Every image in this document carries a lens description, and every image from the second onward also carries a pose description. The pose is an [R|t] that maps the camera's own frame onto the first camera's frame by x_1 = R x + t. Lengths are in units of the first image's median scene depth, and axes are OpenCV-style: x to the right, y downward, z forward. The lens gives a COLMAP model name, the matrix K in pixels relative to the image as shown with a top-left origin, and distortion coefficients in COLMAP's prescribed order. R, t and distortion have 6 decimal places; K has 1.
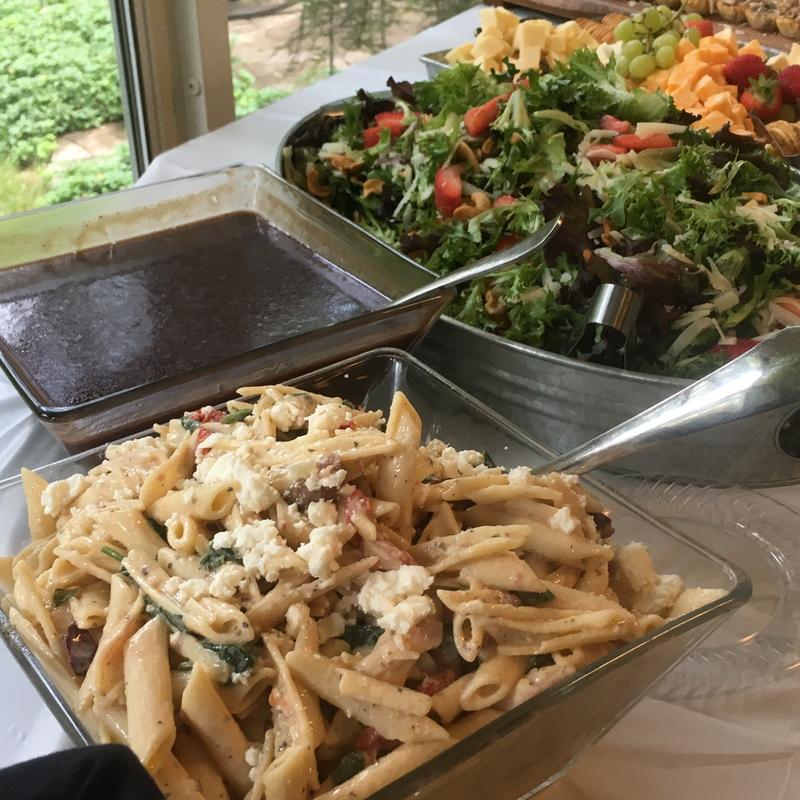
lens RADIAL K [[1179.7, 0, 401.3], [0, 1179.7, 394.3], [0, 0, 1]] dist [0.036693, 0.000000]
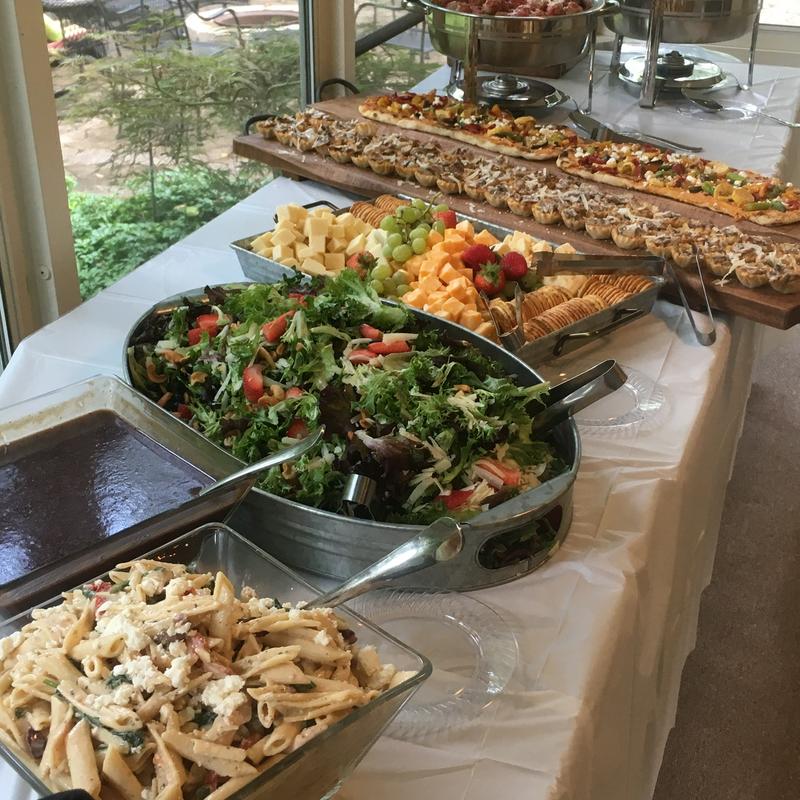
lens RADIAL K [[1179.7, 0, 406.9], [0, 1179.7, 404.0], [0, 0, 1]] dist [0.036693, 0.000000]
pose [[0.988117, -0.055577, 0.143306, 0.021327], [0.061530, 0.997403, -0.037445, -0.102442], [-0.140853, 0.045818, 0.988970, -0.461721]]
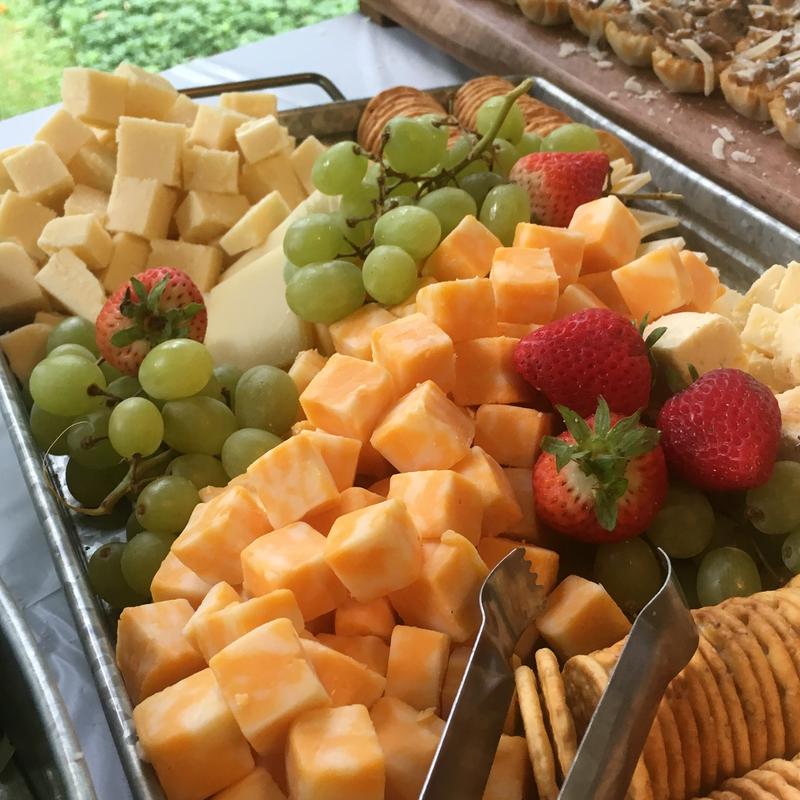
lens RADIAL K [[1179.7, 0, 399.4], [0, 1179.7, 400.9], [0, 0, 1]] dist [0.036693, 0.000000]
pose [[0.975192, 0.128611, -0.180166, 0.483341], [-0.118343, 0.990732, 0.066673, -0.447161], [0.187071, -0.043698, 0.981374, 1.088450]]
